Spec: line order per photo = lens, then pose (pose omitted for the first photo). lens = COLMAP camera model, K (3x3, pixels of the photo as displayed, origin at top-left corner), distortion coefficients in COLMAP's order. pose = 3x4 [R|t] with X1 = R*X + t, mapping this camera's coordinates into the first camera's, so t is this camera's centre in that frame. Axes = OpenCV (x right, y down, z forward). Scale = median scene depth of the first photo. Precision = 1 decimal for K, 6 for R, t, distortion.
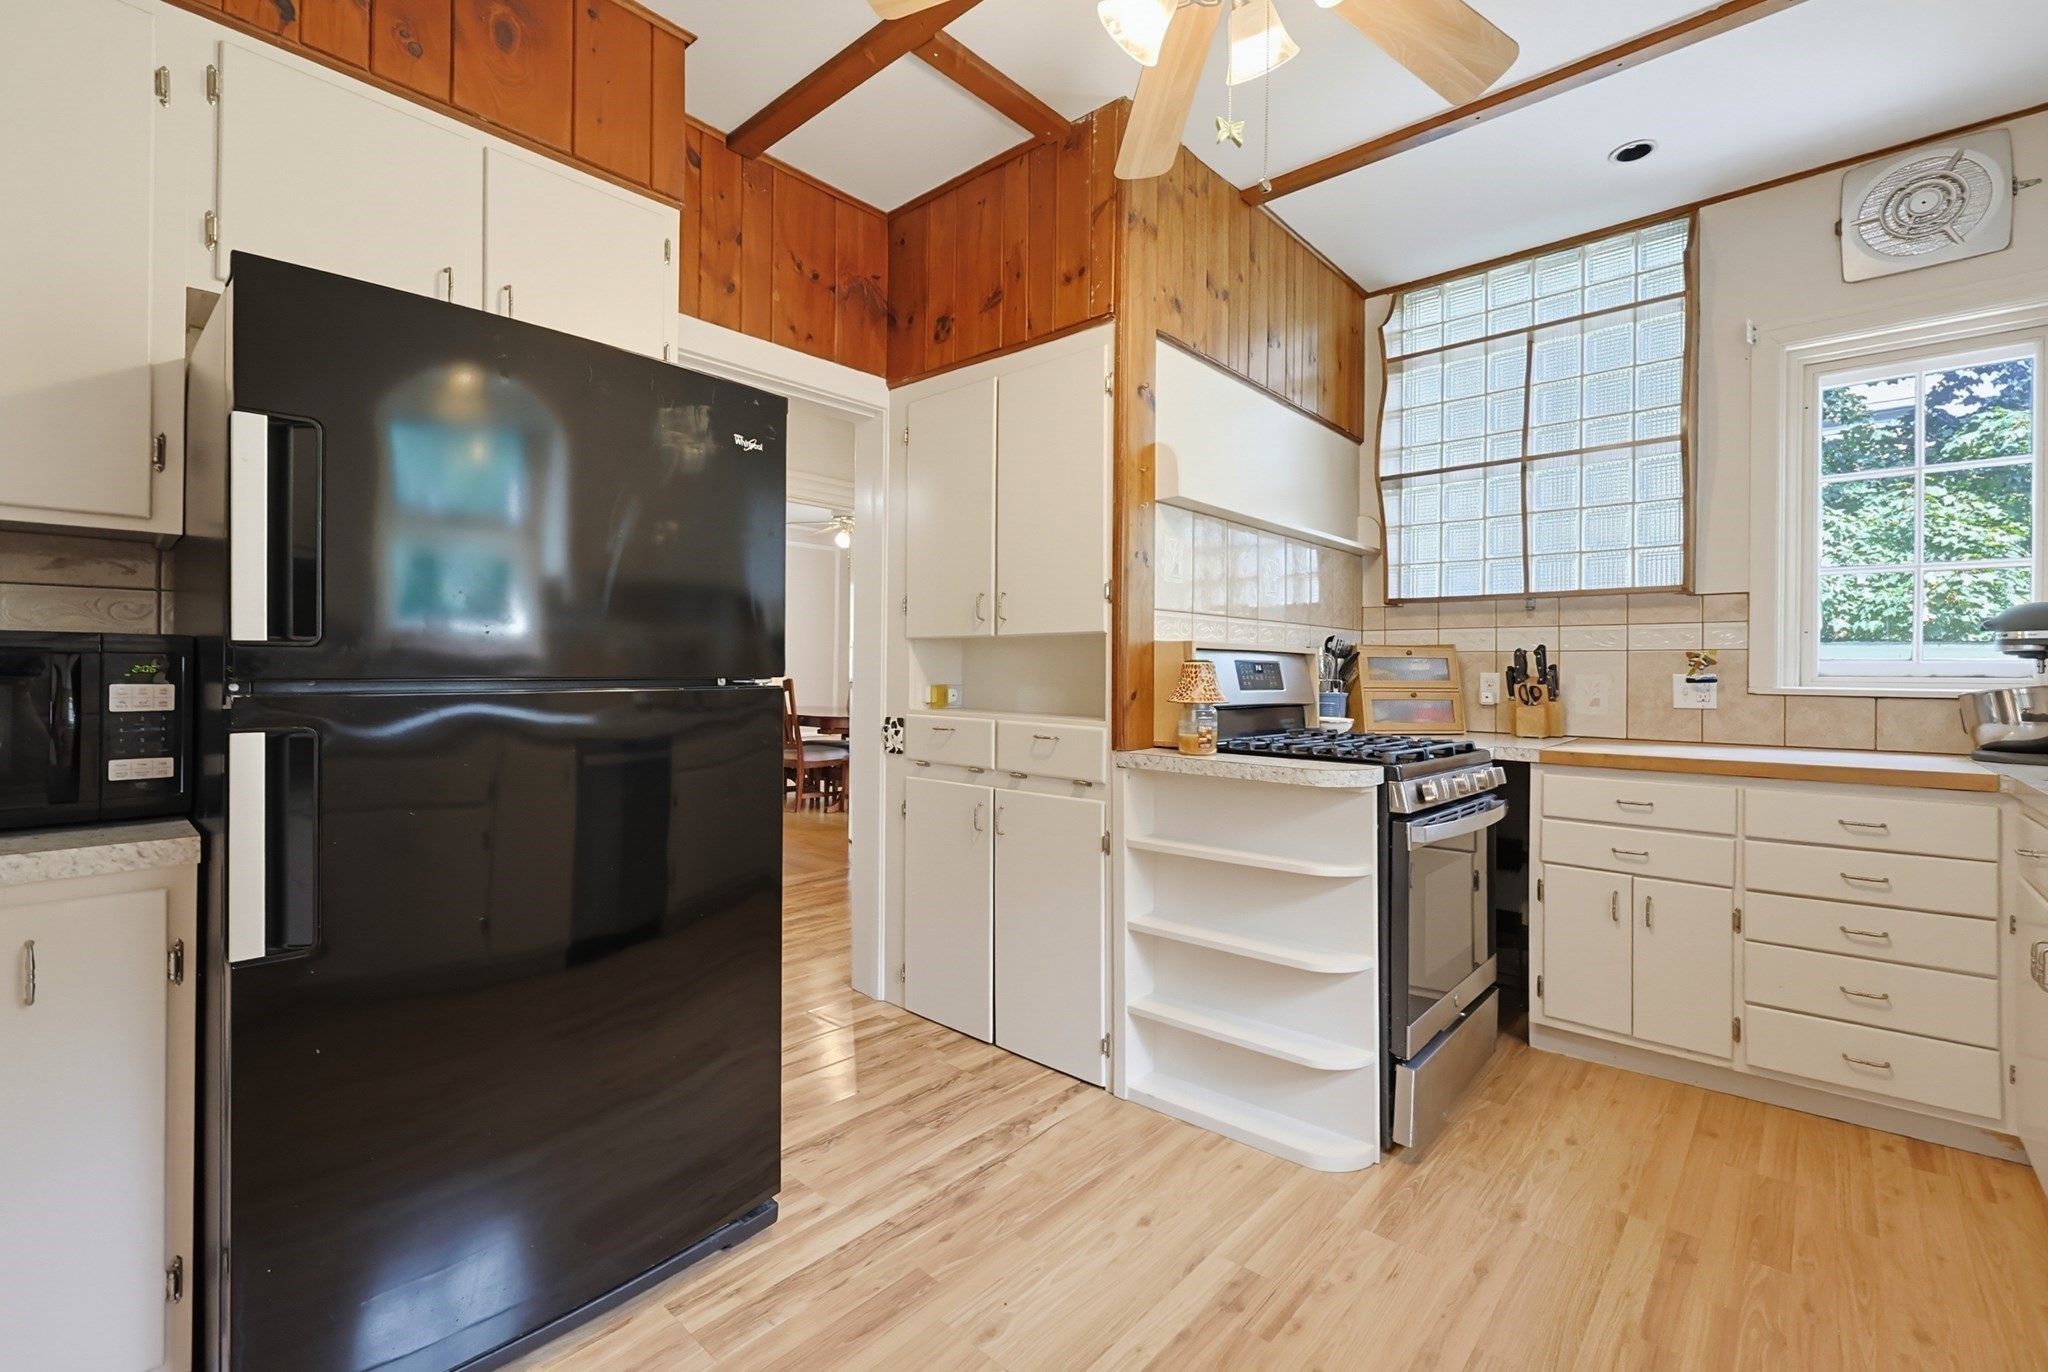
lens RADIAL K [[872.5, 0, 1024.0], [0, 872.5, 686.0], [0, 0, 1]] dist [-0.001227, -0.000413]
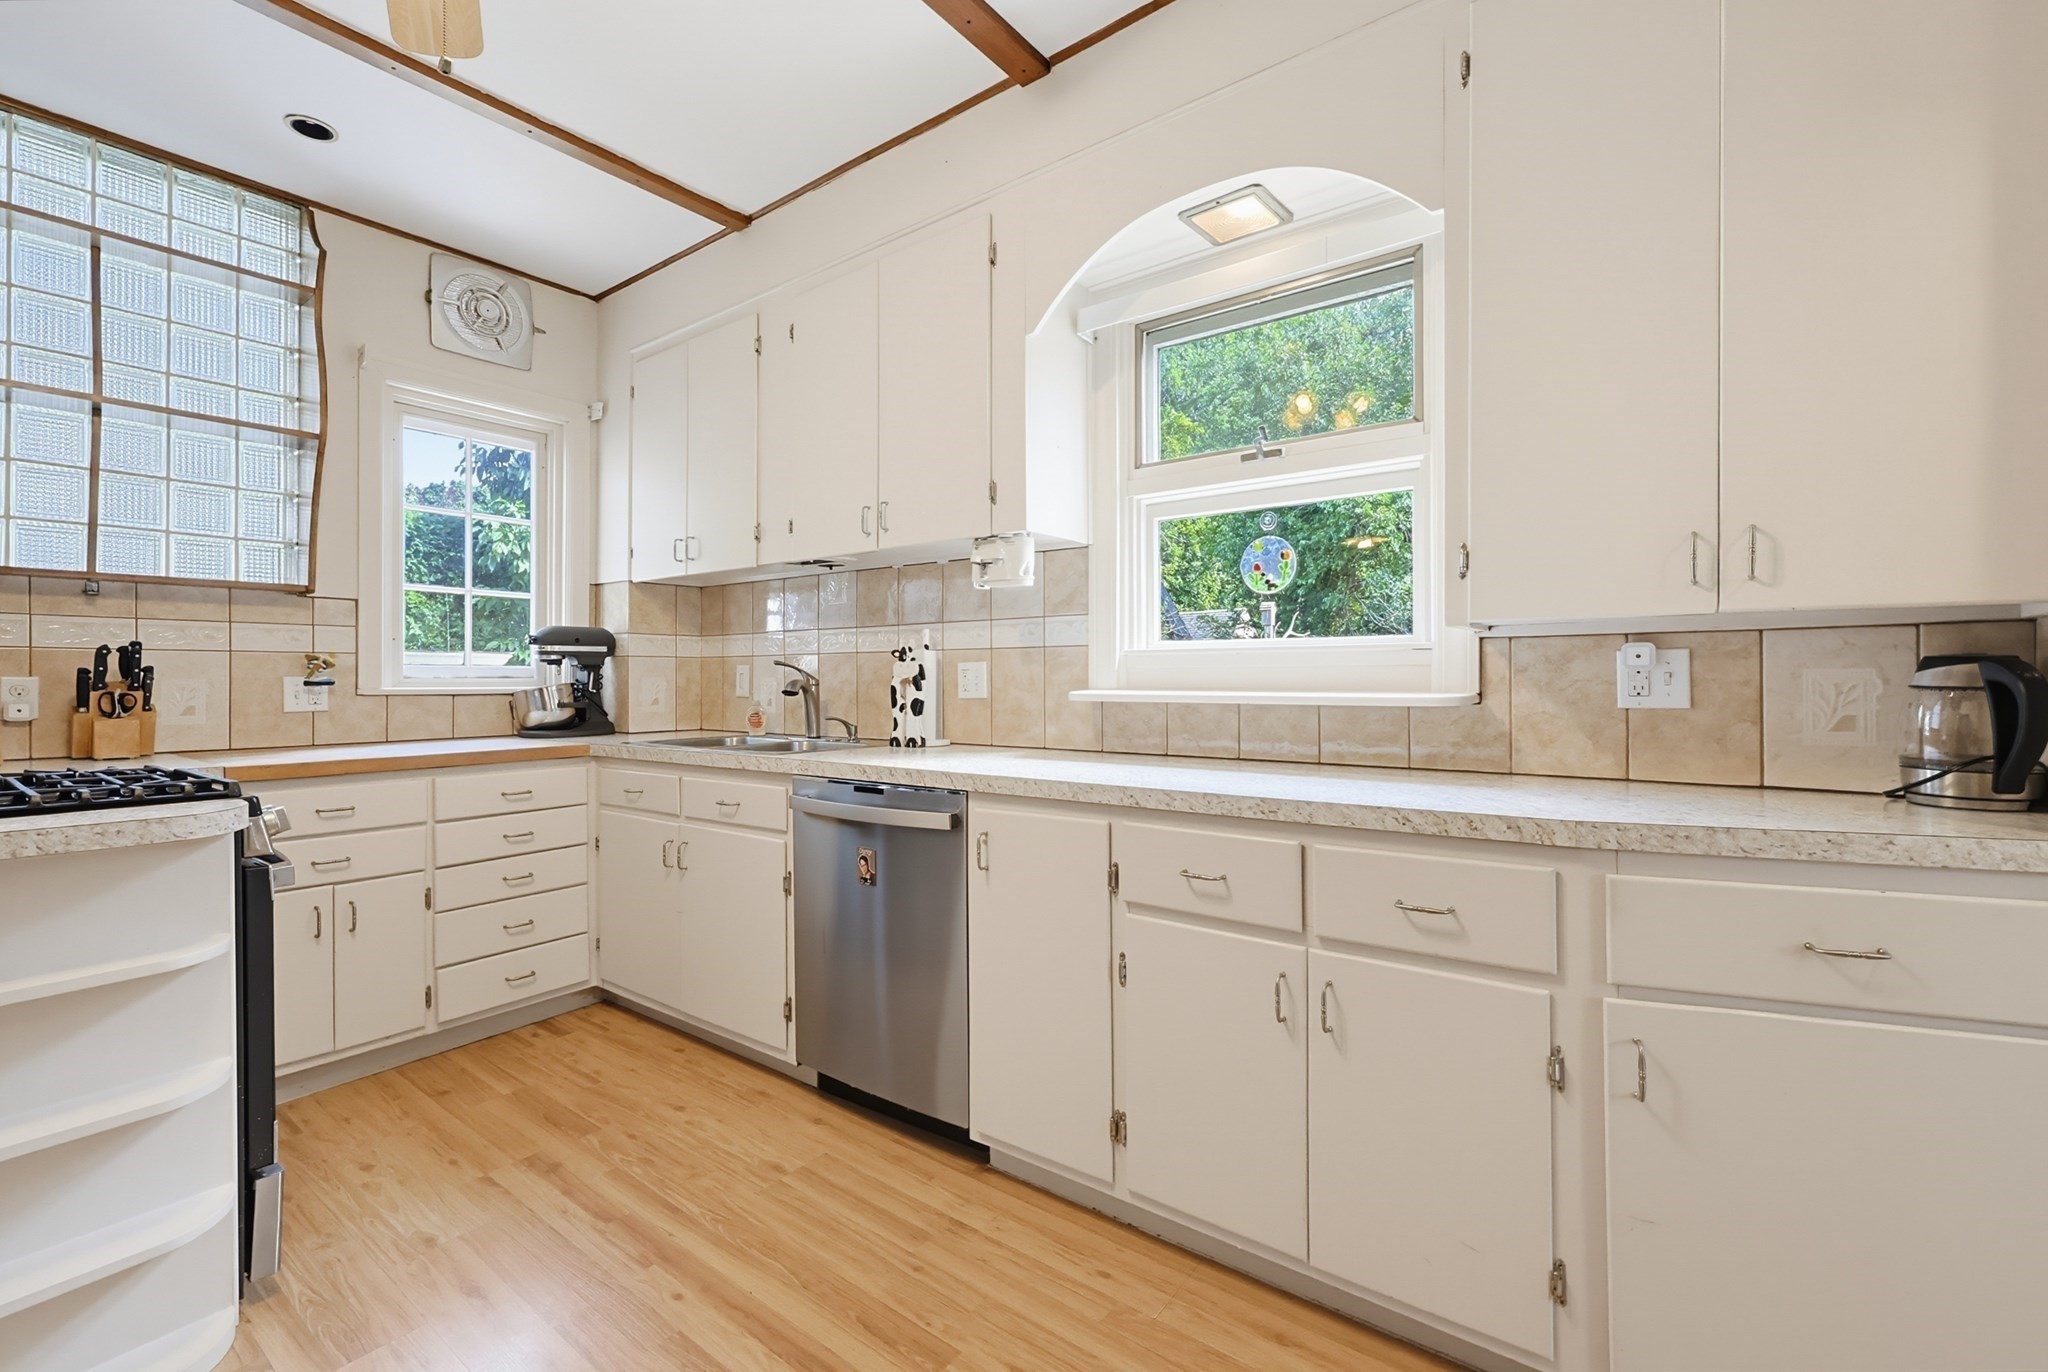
lens RADIAL K [[884.1, 0, 1025.3], [0, 884.1, 694.0], [0, 0, 1]] dist [-0.000158, 0.000187]
pose [[-0.084588, -0.026920, 0.996052, -0.347016], [0.016922, 0.999452, 0.028449, -0.010339], [-0.996272, 0.019262, -0.084086, 0.318986]]
